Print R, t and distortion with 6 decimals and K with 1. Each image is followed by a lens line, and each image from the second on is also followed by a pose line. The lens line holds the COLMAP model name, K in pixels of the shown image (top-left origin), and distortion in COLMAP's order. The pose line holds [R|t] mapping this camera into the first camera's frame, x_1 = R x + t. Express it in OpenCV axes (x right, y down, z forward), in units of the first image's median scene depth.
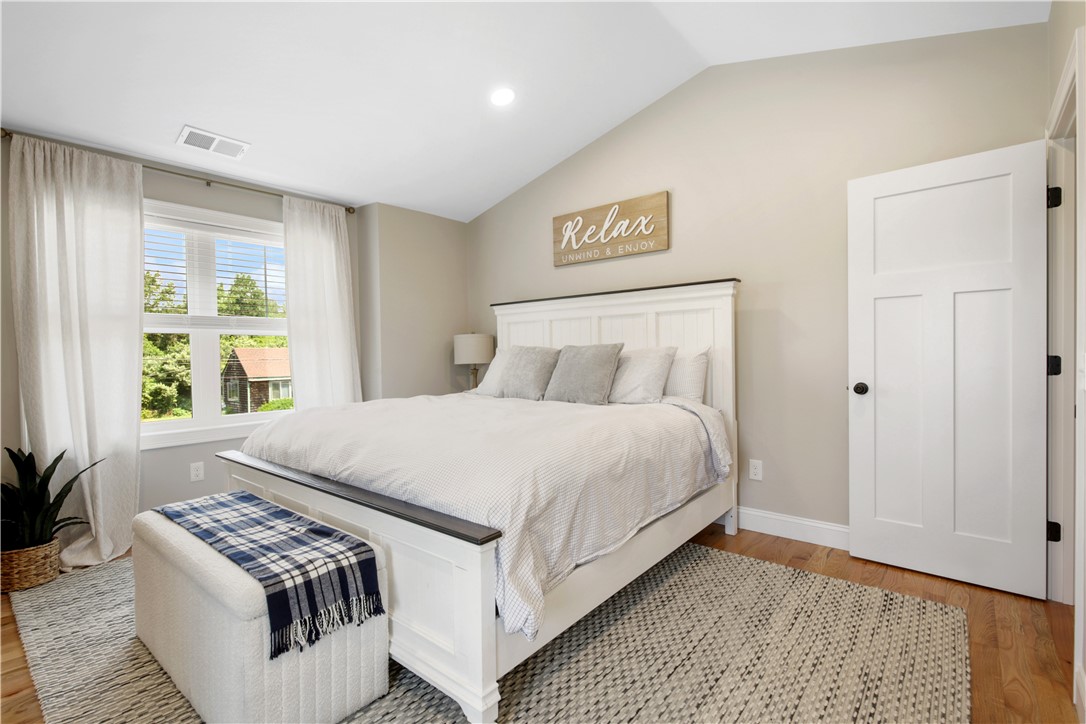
lens RADIAL K [[500.2, 0, 543.0], [0, 500.2, 362.0], [0, 0, 1]] dist [0.001582, -0.000813]
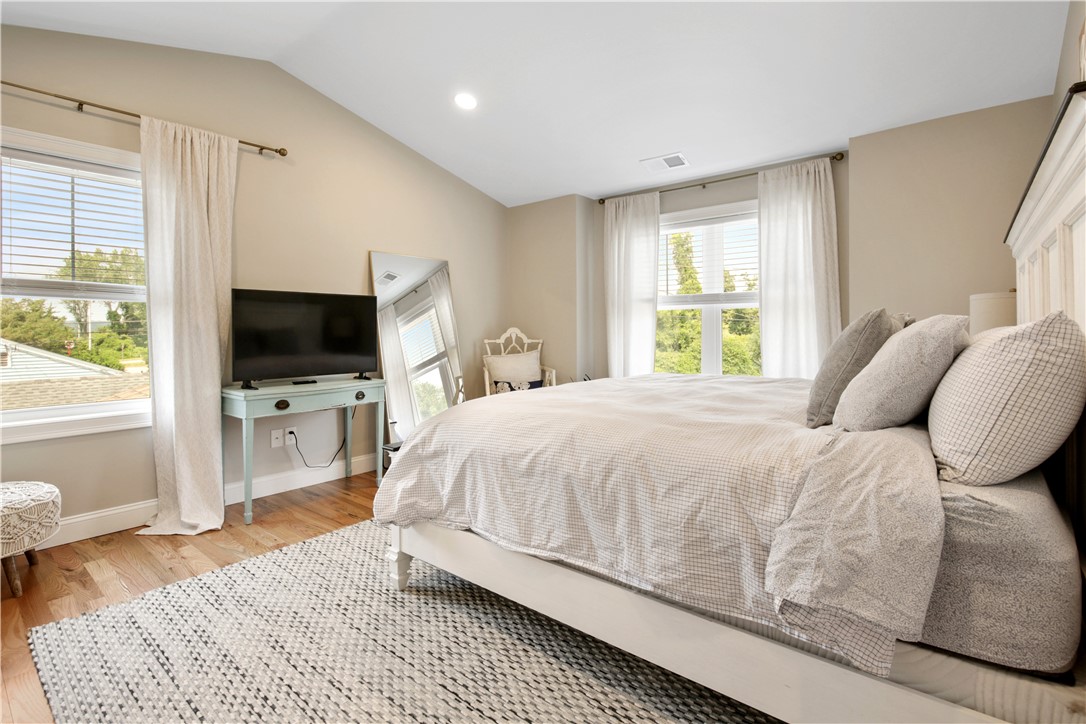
lens RADIAL K [[513.3, 0, 543.4], [0, 513.3, 324.5], [0, 0, 1]] dist [0.000791, -0.000128]
pose [[0.007848, 0.008807, -0.999930, 1.147755], [-0.010964, 0.999902, 0.008721, -0.040409], [0.999909, 0.010894, 0.007944, 1.133042]]
